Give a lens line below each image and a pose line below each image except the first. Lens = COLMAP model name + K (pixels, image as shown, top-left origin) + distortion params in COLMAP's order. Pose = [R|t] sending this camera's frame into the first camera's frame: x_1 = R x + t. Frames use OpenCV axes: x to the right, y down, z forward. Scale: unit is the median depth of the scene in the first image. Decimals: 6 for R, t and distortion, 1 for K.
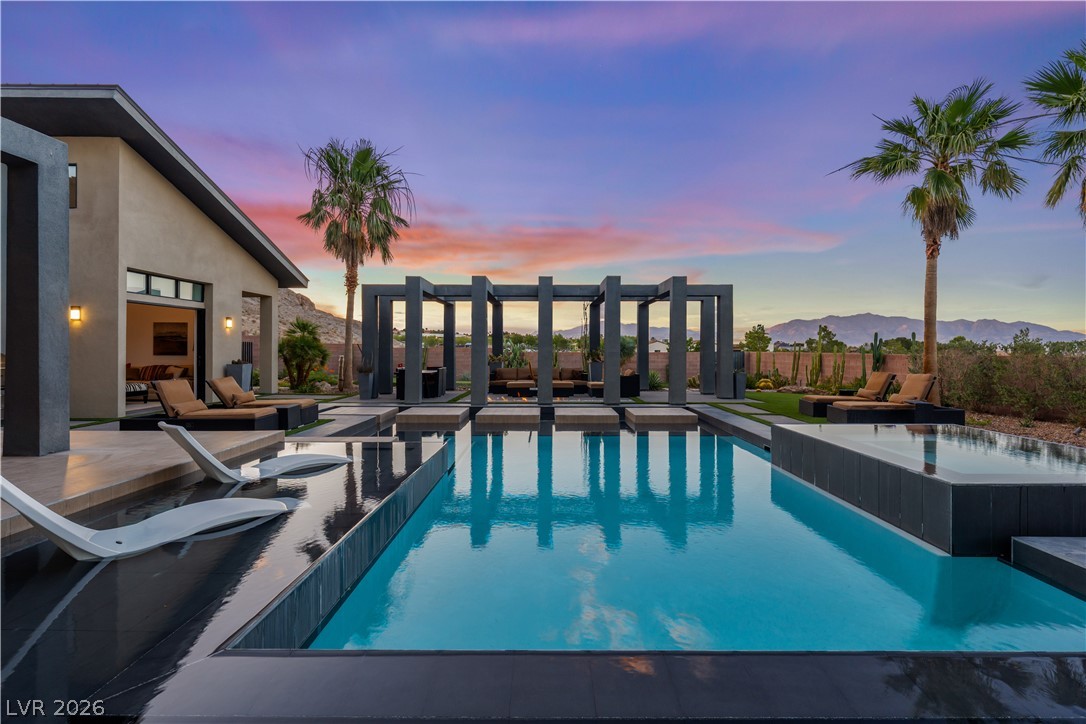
lens RADIAL K [[535.7, 0, 557.7], [0, 535.7, 339.6], [0, 0, 1]] dist [0.029177, 0.000316]
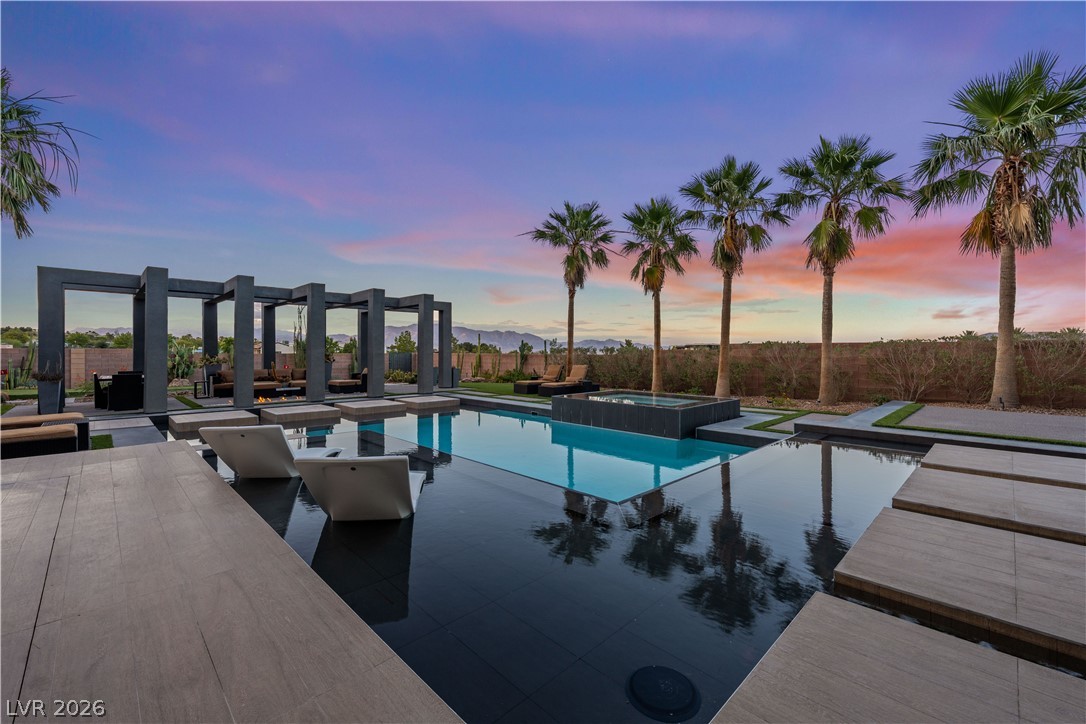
lens RADIAL K [[473.5, 0, 544.7], [0, 473.5, 355.5], [0, 0, 1]] dist [-0.003714, -0.000518]
pose [[0.704190, -0.006746, 0.709980, -0.387717], [-0.013621, 0.999642, 0.023008, -0.000856], [-0.709881, -0.025872, 0.703846, 0.001502]]
